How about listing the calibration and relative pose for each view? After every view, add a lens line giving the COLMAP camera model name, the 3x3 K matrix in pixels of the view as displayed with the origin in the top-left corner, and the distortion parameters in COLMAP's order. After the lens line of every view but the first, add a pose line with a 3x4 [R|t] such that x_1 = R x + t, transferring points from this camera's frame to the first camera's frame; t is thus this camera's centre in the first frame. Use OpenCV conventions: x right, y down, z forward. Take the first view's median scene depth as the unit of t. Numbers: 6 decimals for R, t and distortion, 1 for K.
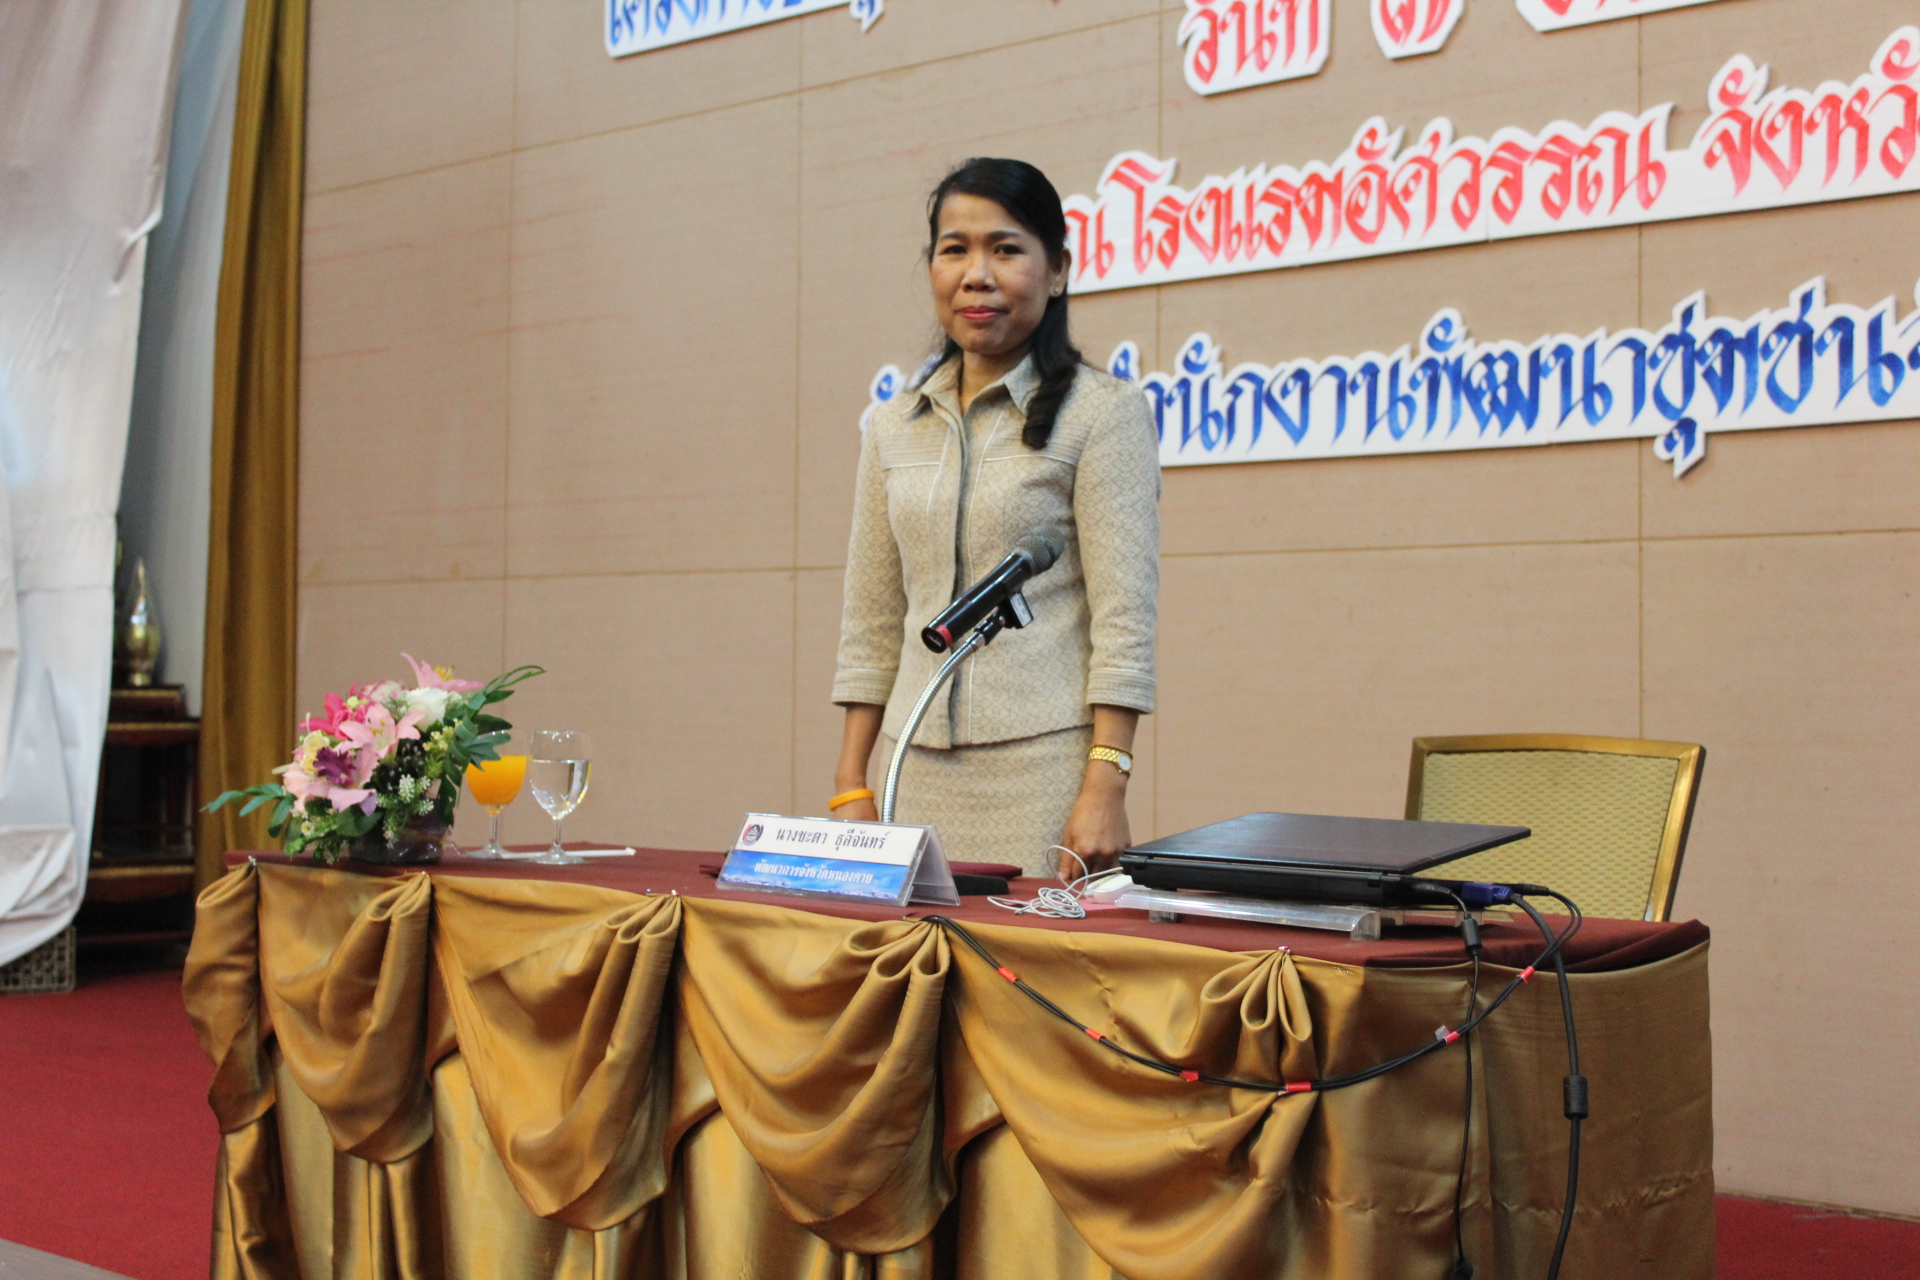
lens RADIAL K [[2805.7, 0, 950.0], [0, 2805.7, 610.7], [0, 0, 1]] dist [-0.044378, 0.138387]
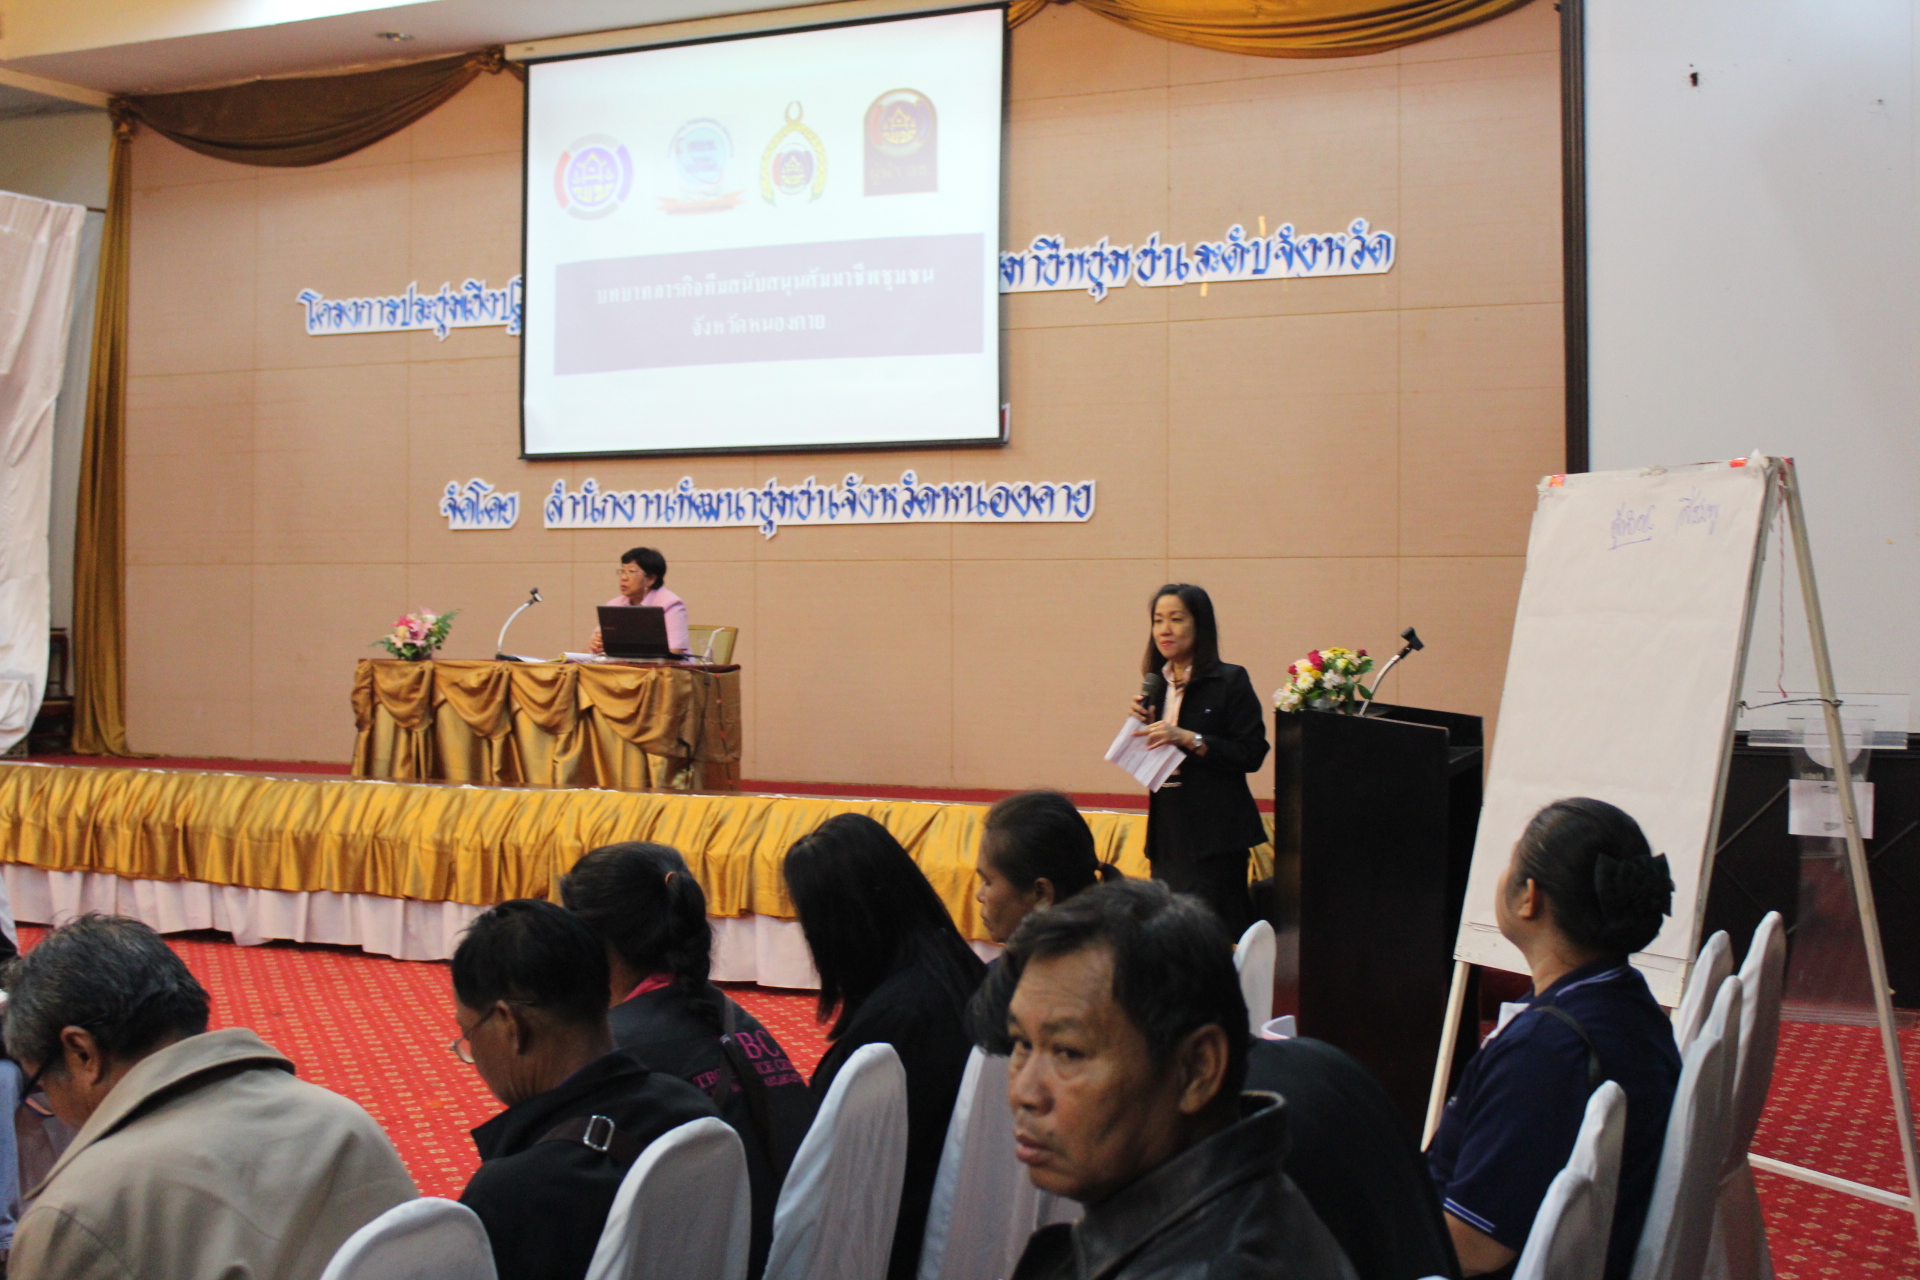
lens RADIAL K [[2361.9, 0, 957.7], [0, 2361.9, 623.4], [0, 0, 1]] dist [-0.079179, 0.061273]
pose [[0.941773, -0.006202, 0.336193, -0.370814], [-0.005107, 0.999451, 0.032743, -0.040845], [-0.336211, -0.032553, 0.941224, -1.348534]]
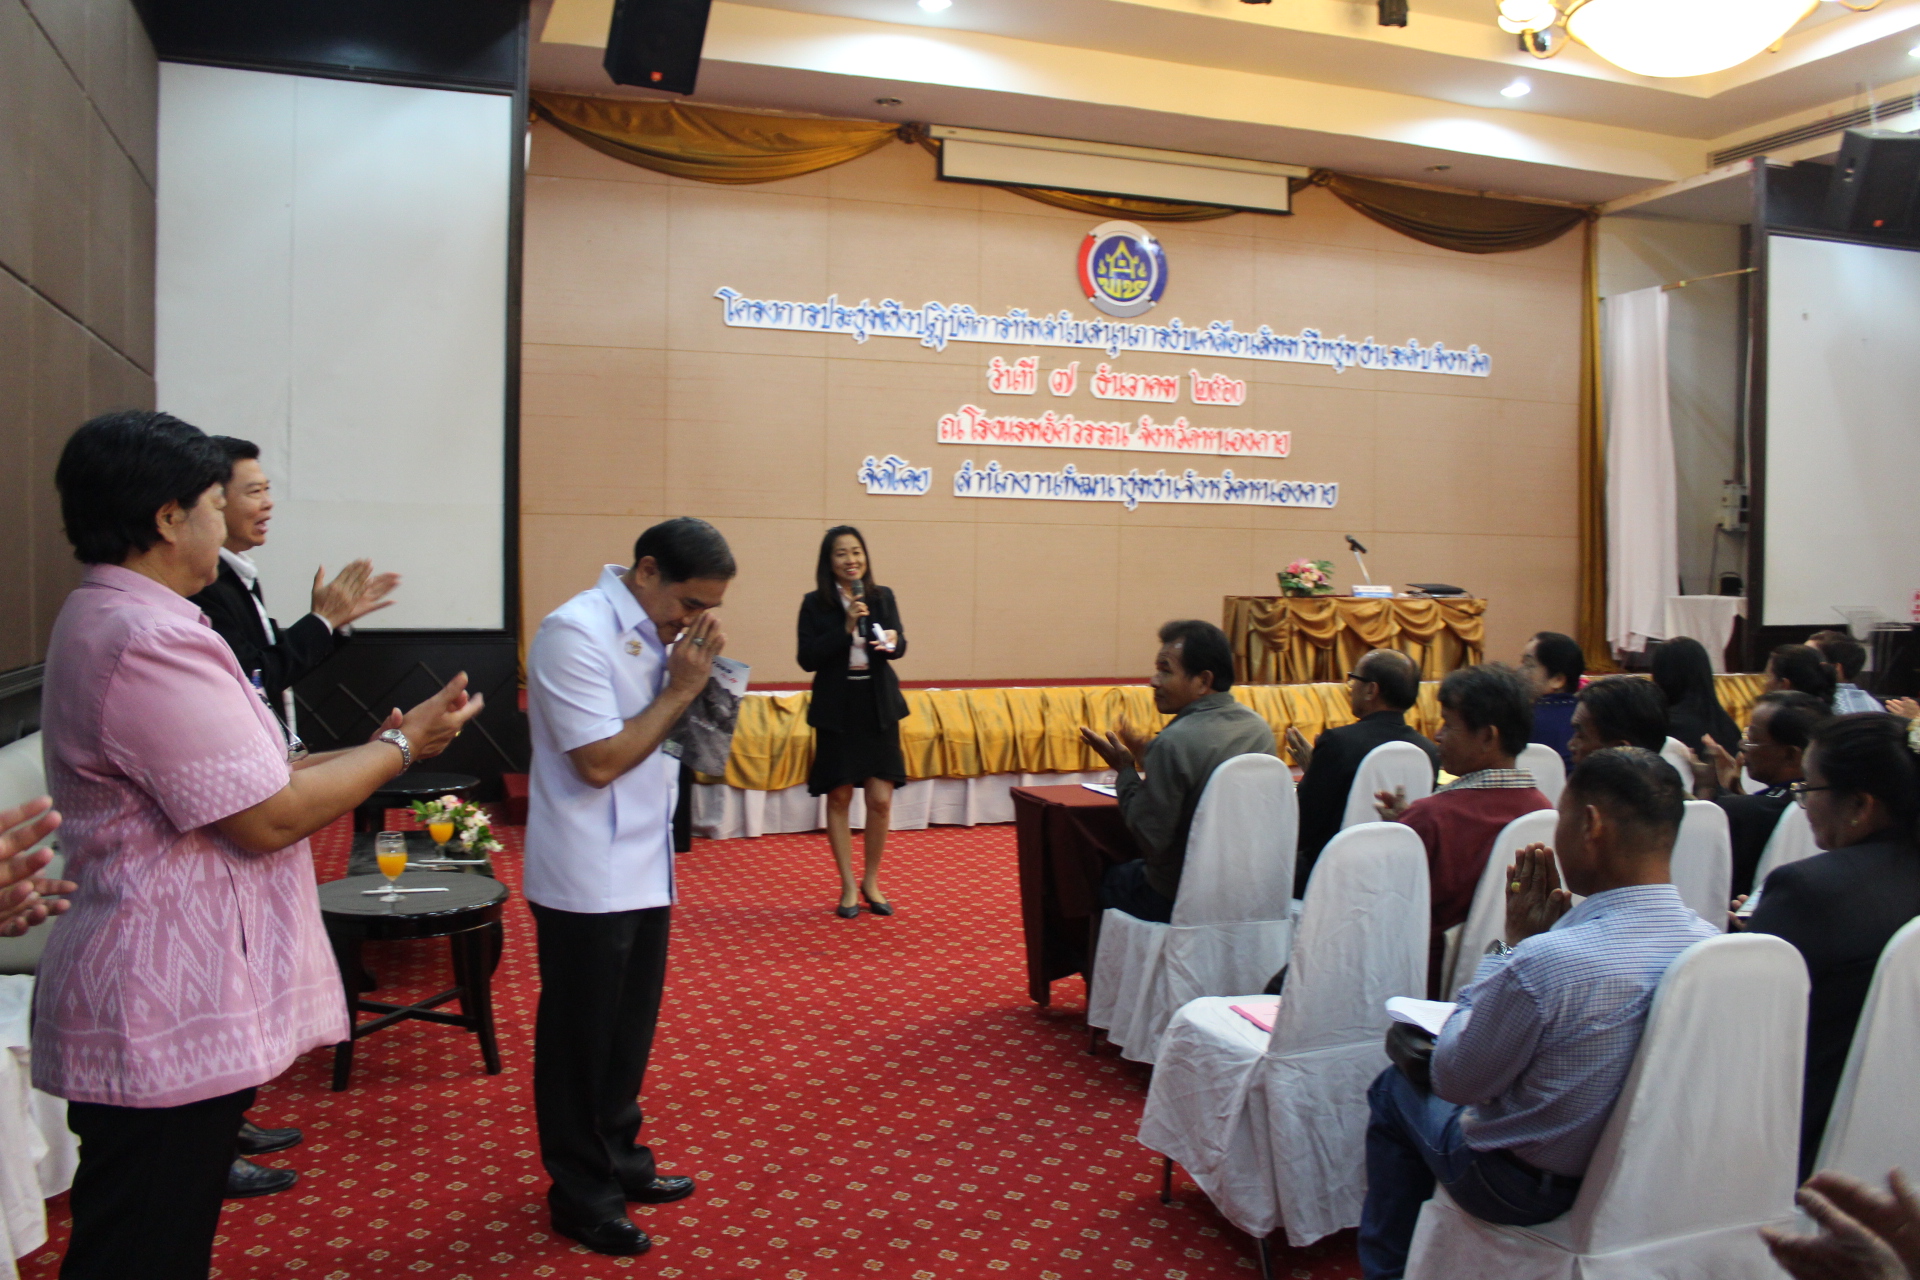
lens RADIAL K [[1590.0, 0, 960.3], [0, 1590.0, 618.3], [0, 0, 1]] dist [-0.173295, 0.156745]
pose [[0.434044, -0.033863, 0.900255, -1.947221], [-0.032043, 0.998081, 0.052992, -0.004959], [-0.900322, -0.051848, 0.432125, 0.177319]]
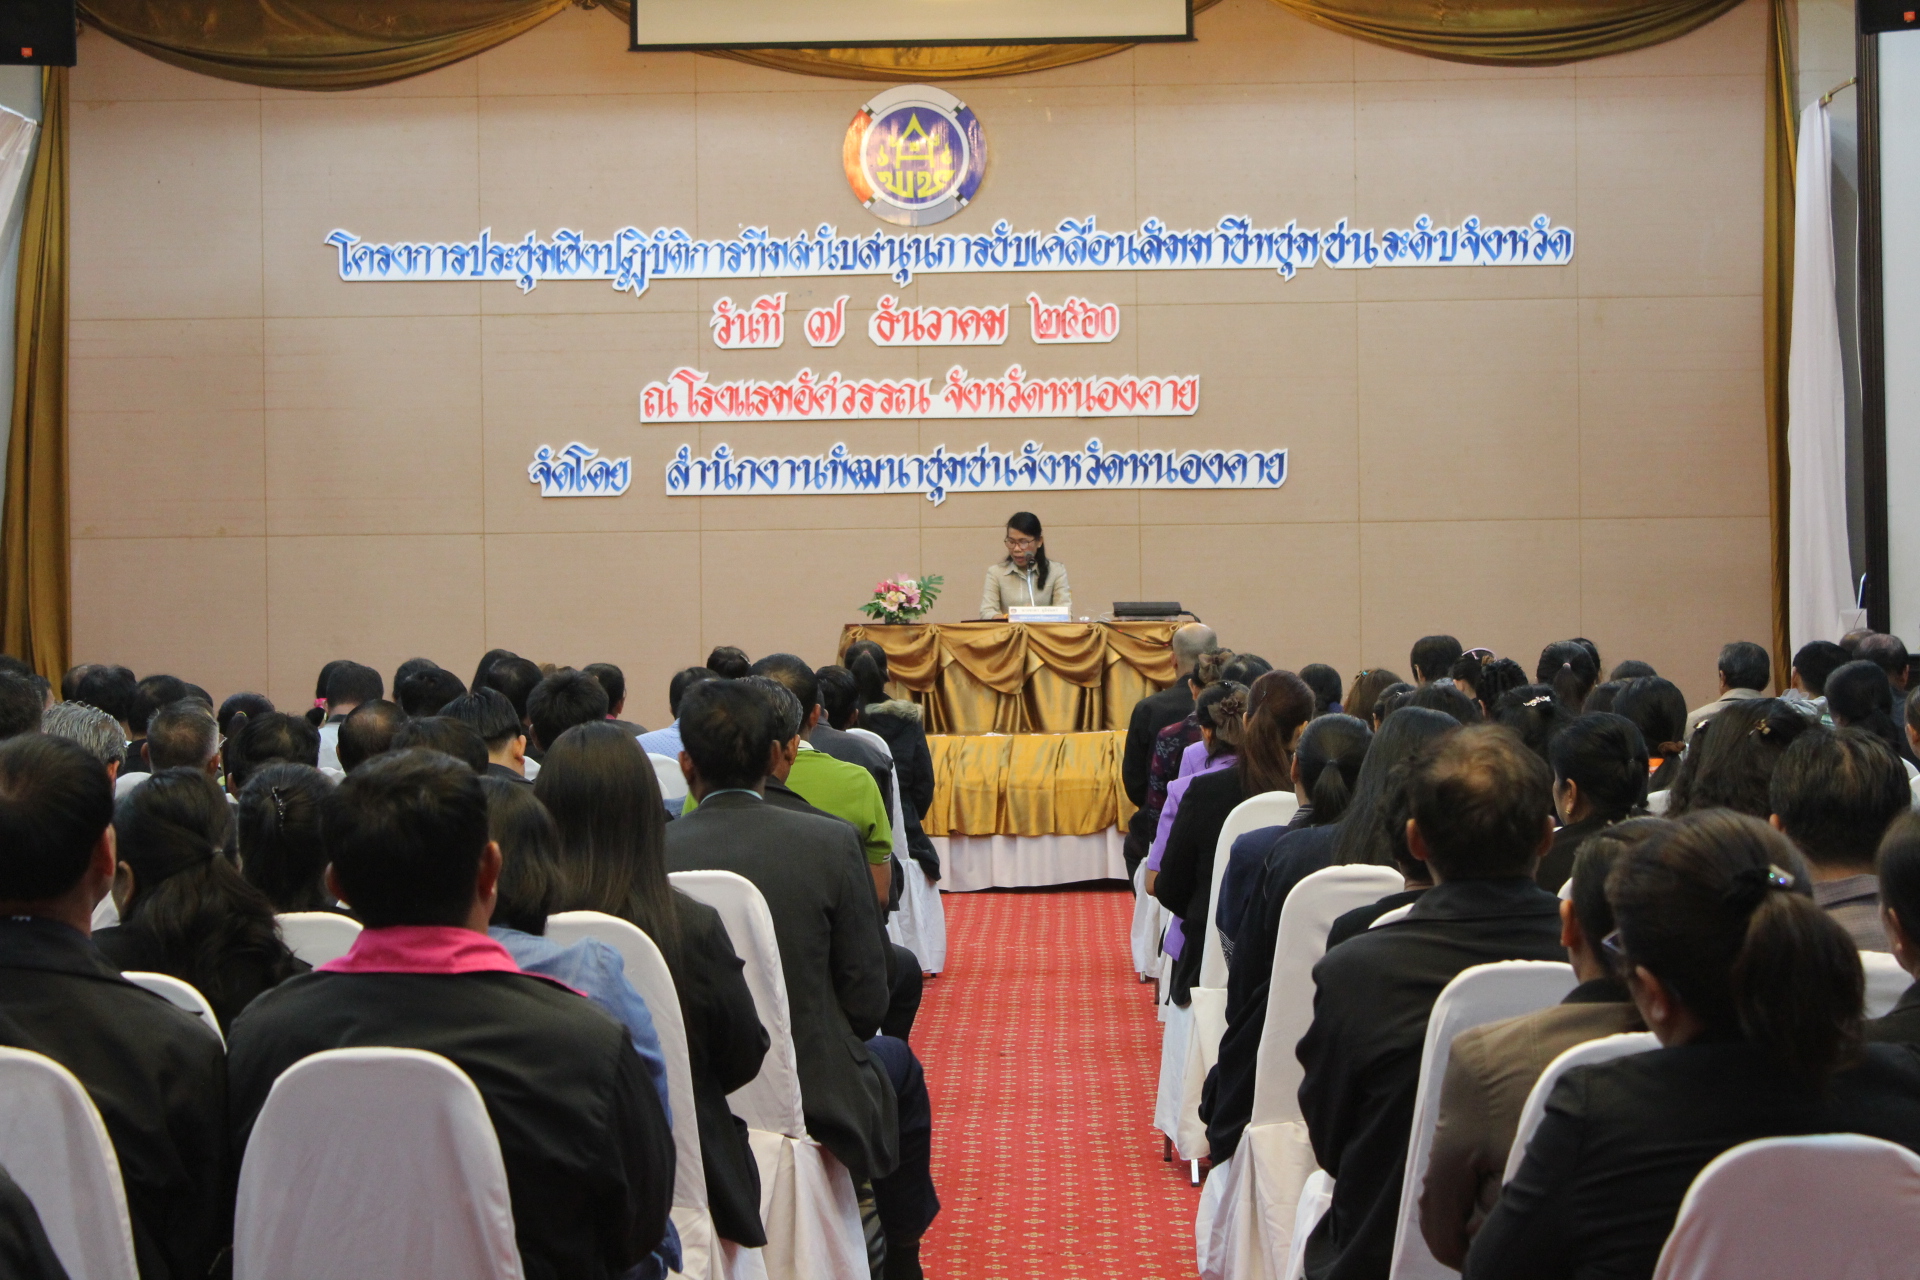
lens RADIAL K [[4220.8, 0, 948.6], [0, 4220.8, 592.9], [0, 0, 1]] dist [0.030582, 0.320784]
pose [[0.724693, -0.020368, 0.688771, -2.673828], [0.001048, 0.999594, 0.028457, -0.080033], [-0.689071, -0.019900, 0.724420, -2.131989]]
